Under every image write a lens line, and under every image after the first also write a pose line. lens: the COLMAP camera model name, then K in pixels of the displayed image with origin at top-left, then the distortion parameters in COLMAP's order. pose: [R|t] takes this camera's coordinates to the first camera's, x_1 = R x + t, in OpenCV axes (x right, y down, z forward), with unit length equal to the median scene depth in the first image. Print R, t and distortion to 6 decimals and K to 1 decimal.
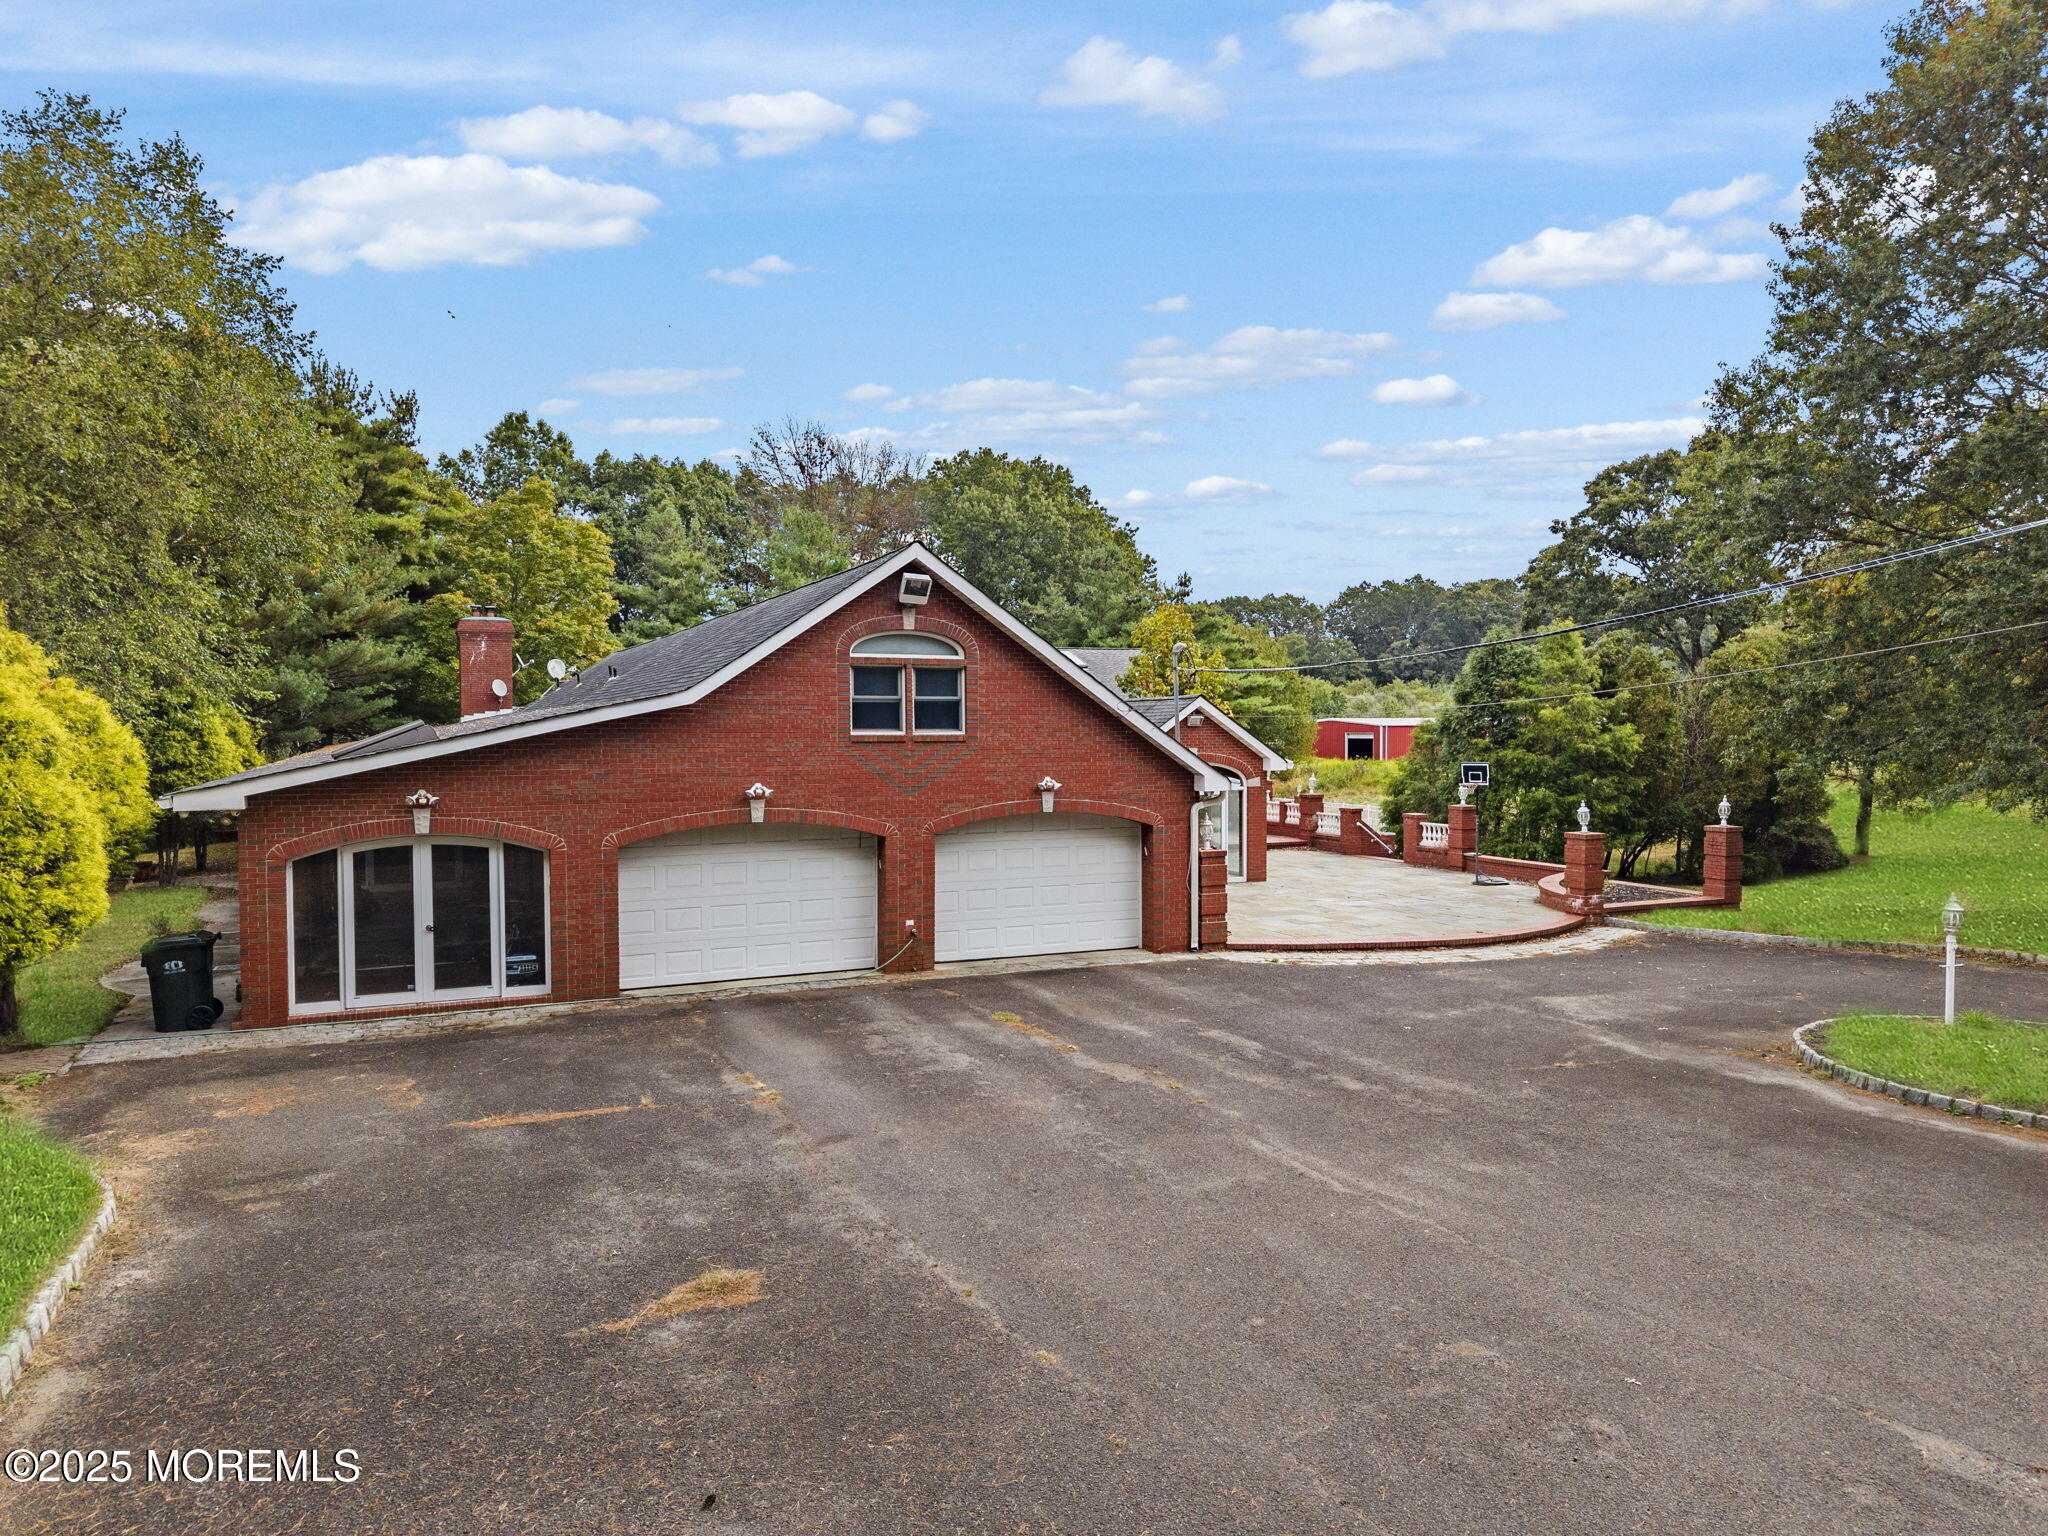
lens RADIAL K [[1373.5, 0, 1031.2], [0, 1373.5, 766.8], [0, 0, 1]] dist [0.022828, -0.021194]
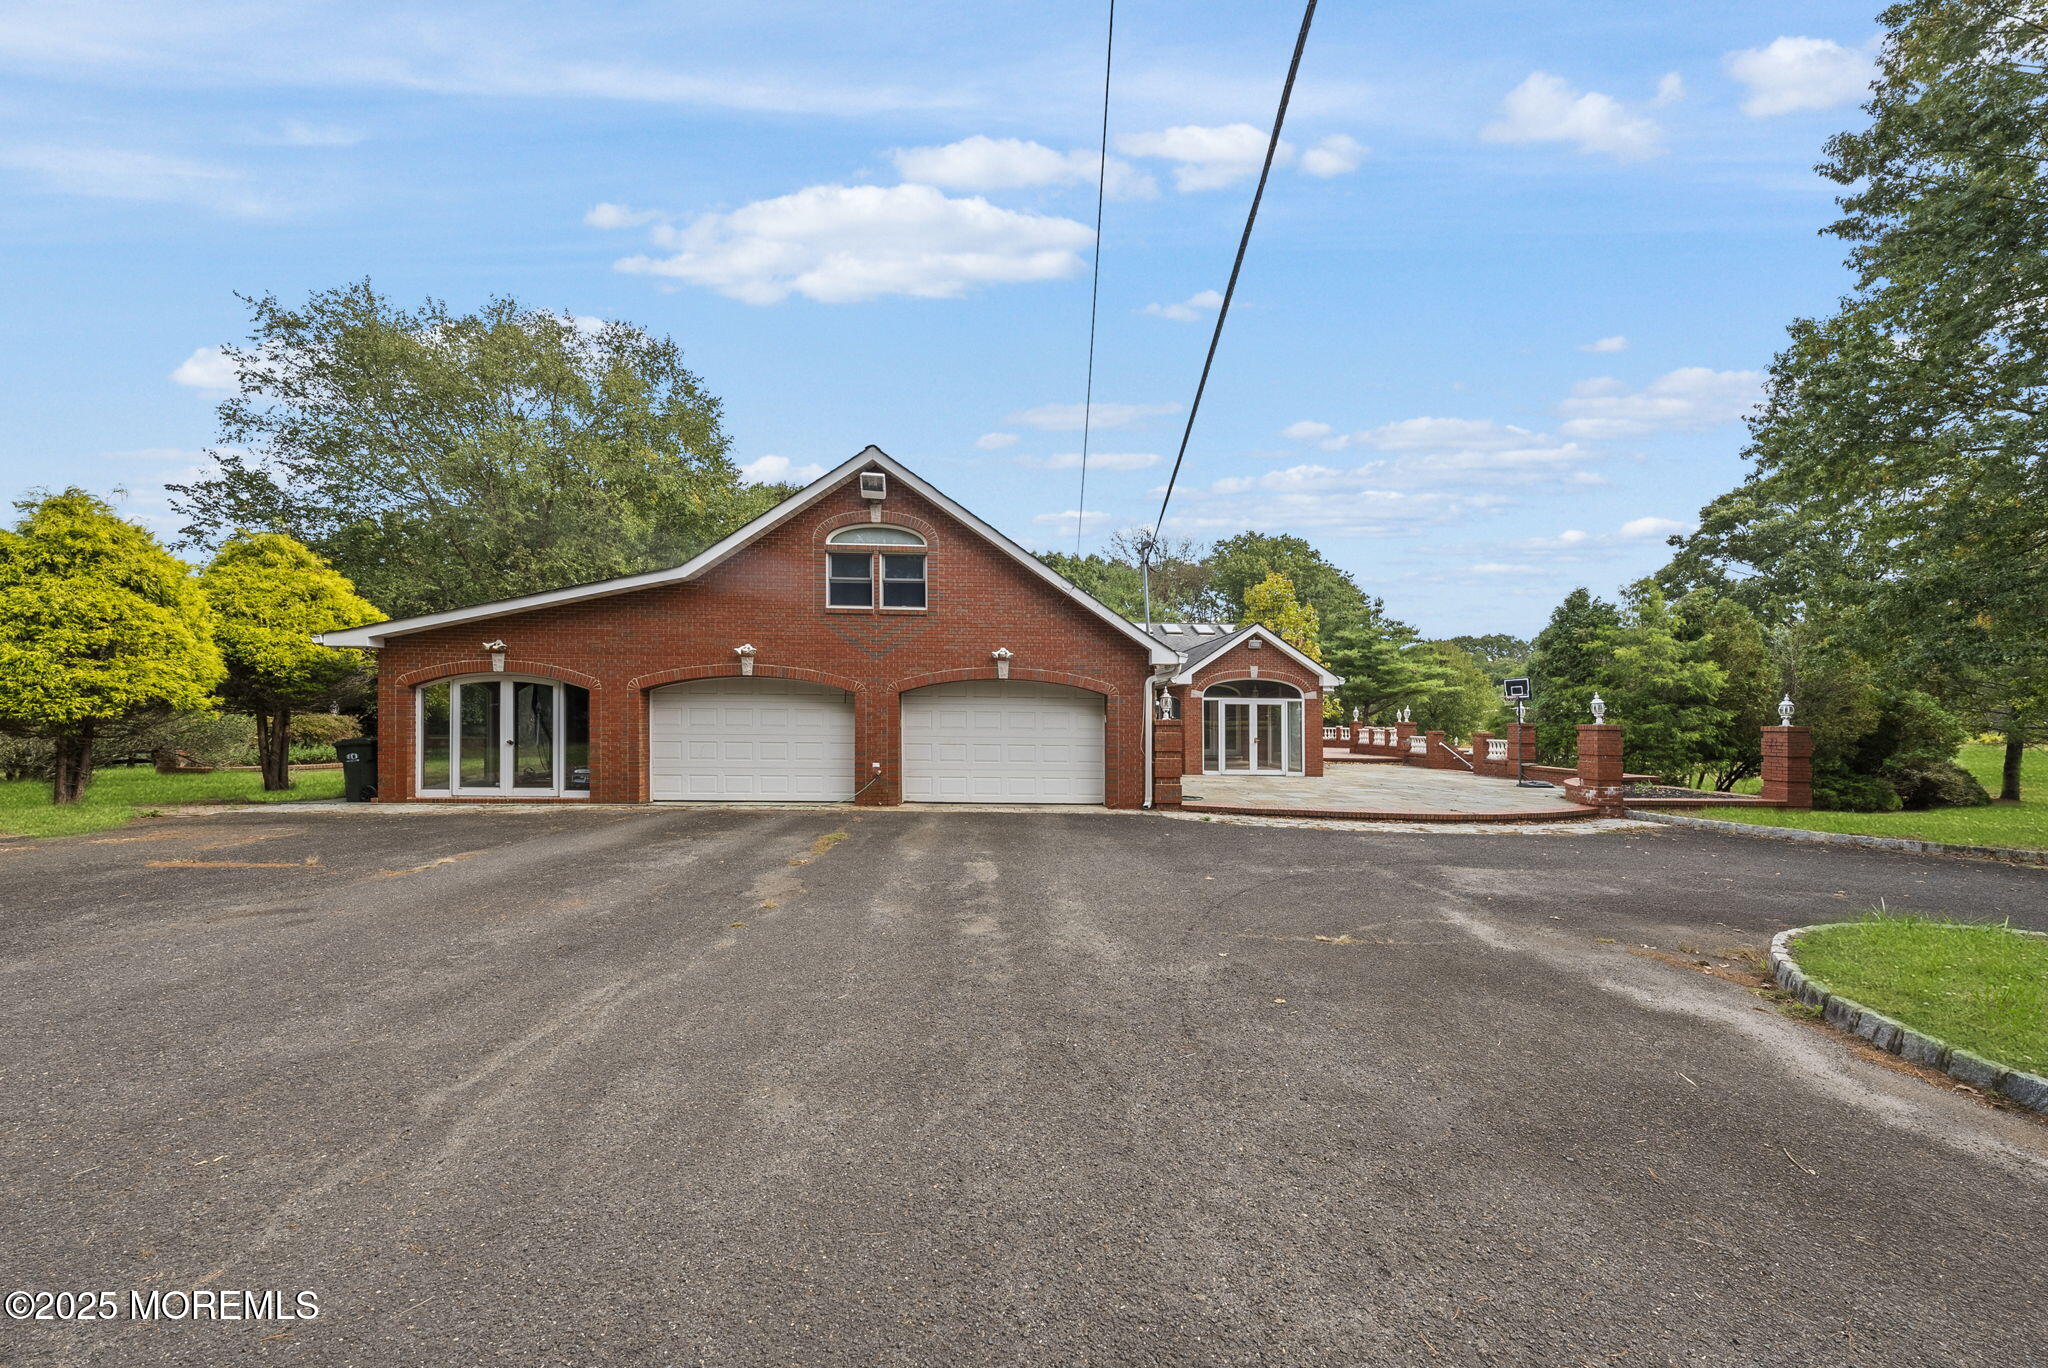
lens RADIAL K [[748.8, 0, 1045.0], [0, 748.8, 695.9], [0, 0, 1]] dist [-0.015605, 0.004254]
pose [[0.926387, -0.001040, -0.376571, 0.272150], [-0.024247, 0.997756, -0.062405, 0.083282], [0.375791, 0.066942, 0.924283, 0.407940]]
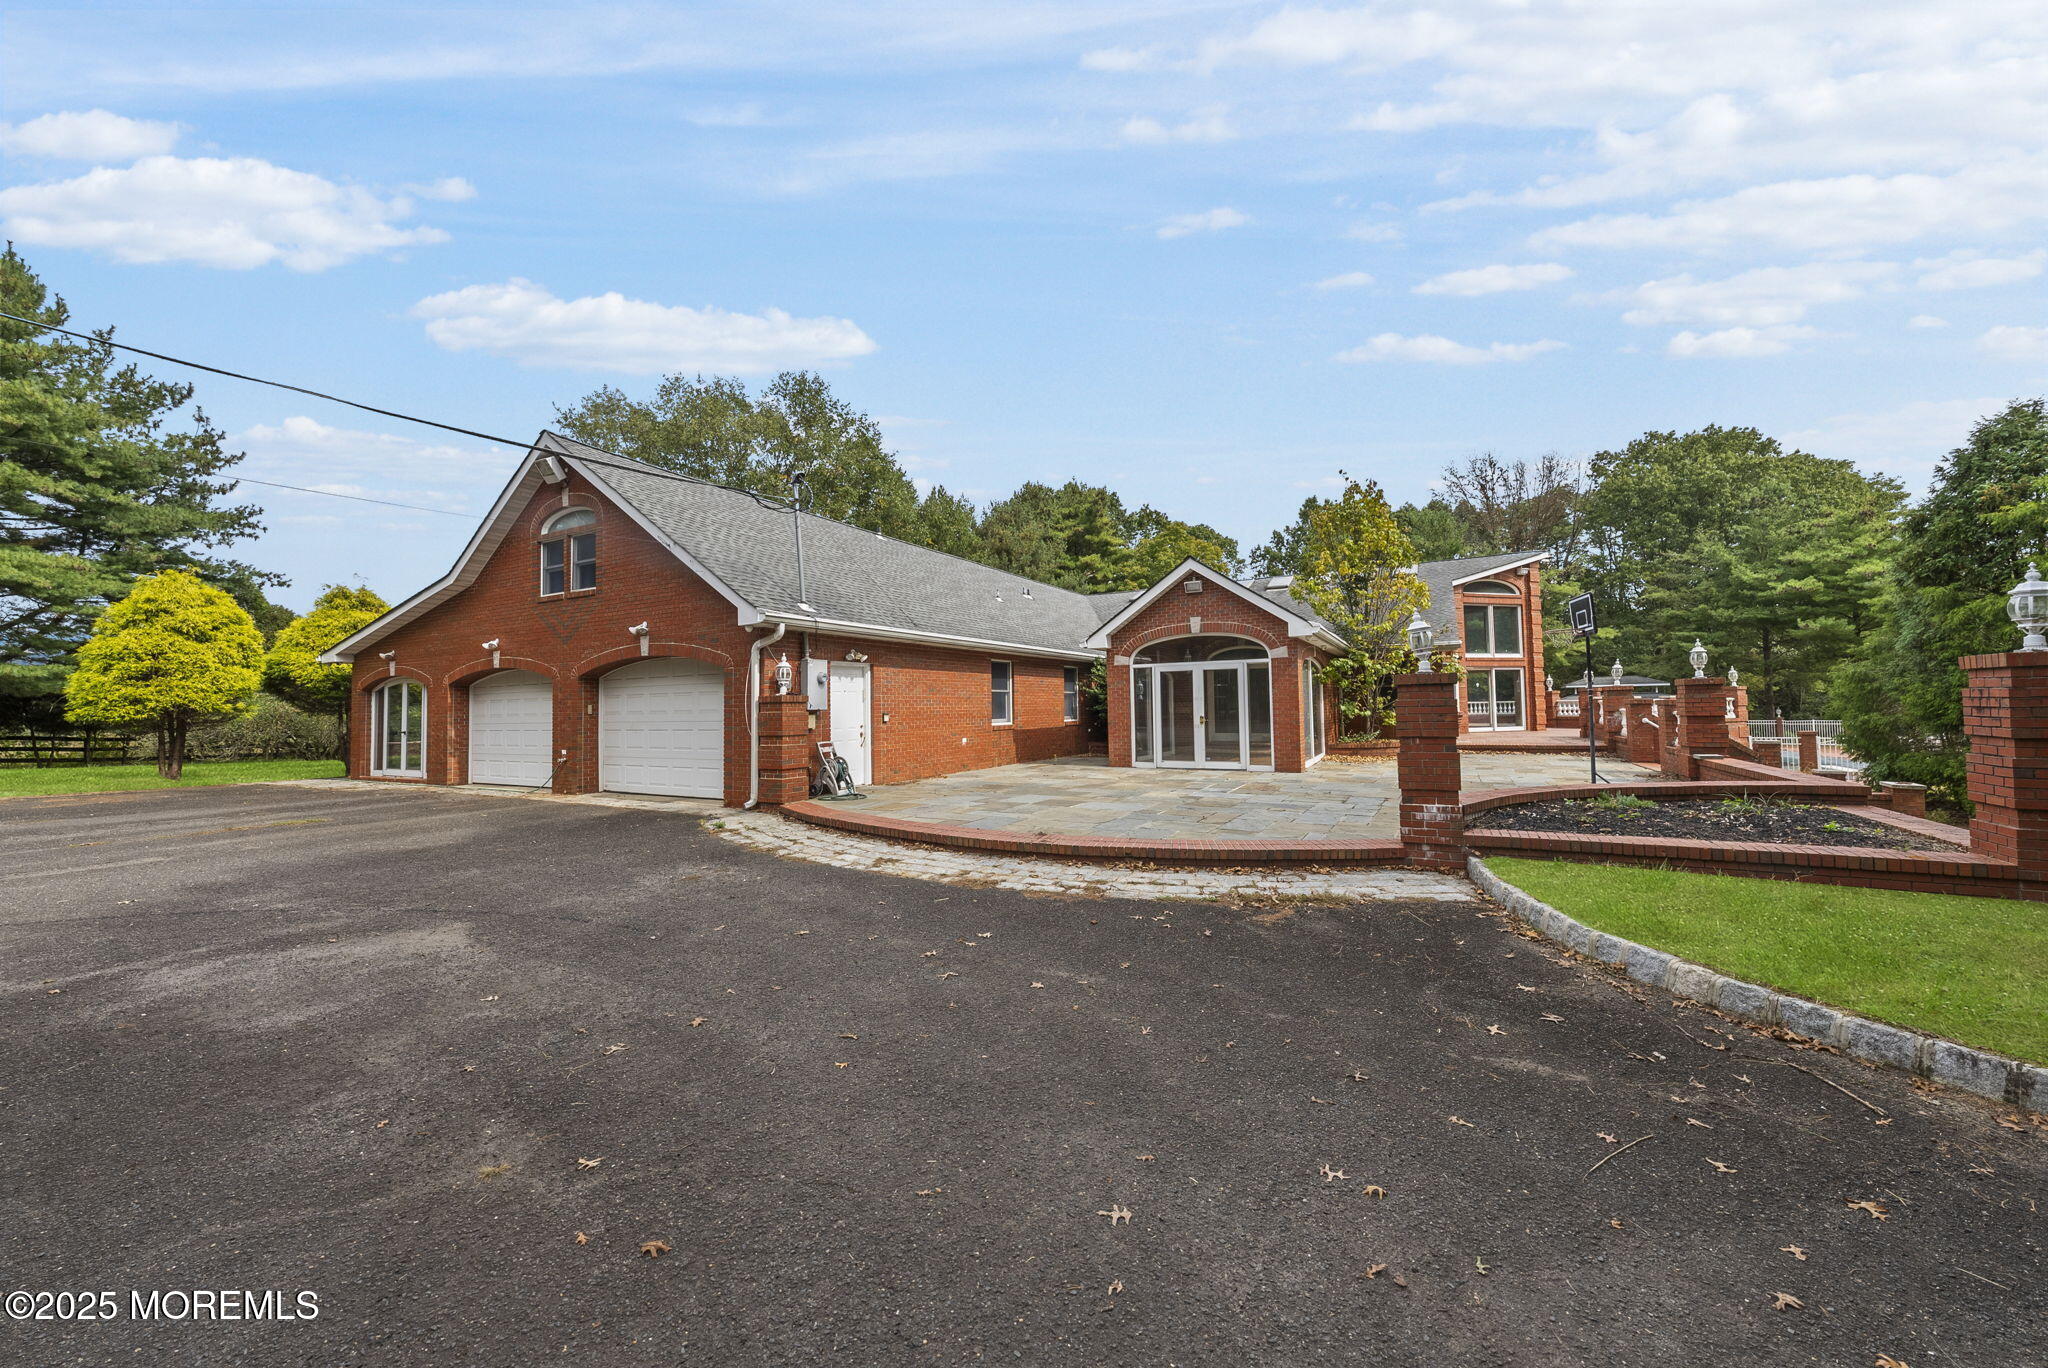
lens RADIAL K [[751.5, 0, 1059.0], [0, 751.5, 683.9], [0, 0, 1]] dist [-0.006762, -0.000040]
pose [[0.600173, -0.037367, -0.798997, 0.626915], [-0.009617, 0.998499, -0.053921, 0.078910], [0.799813, 0.040046, 0.598912, 0.869165]]
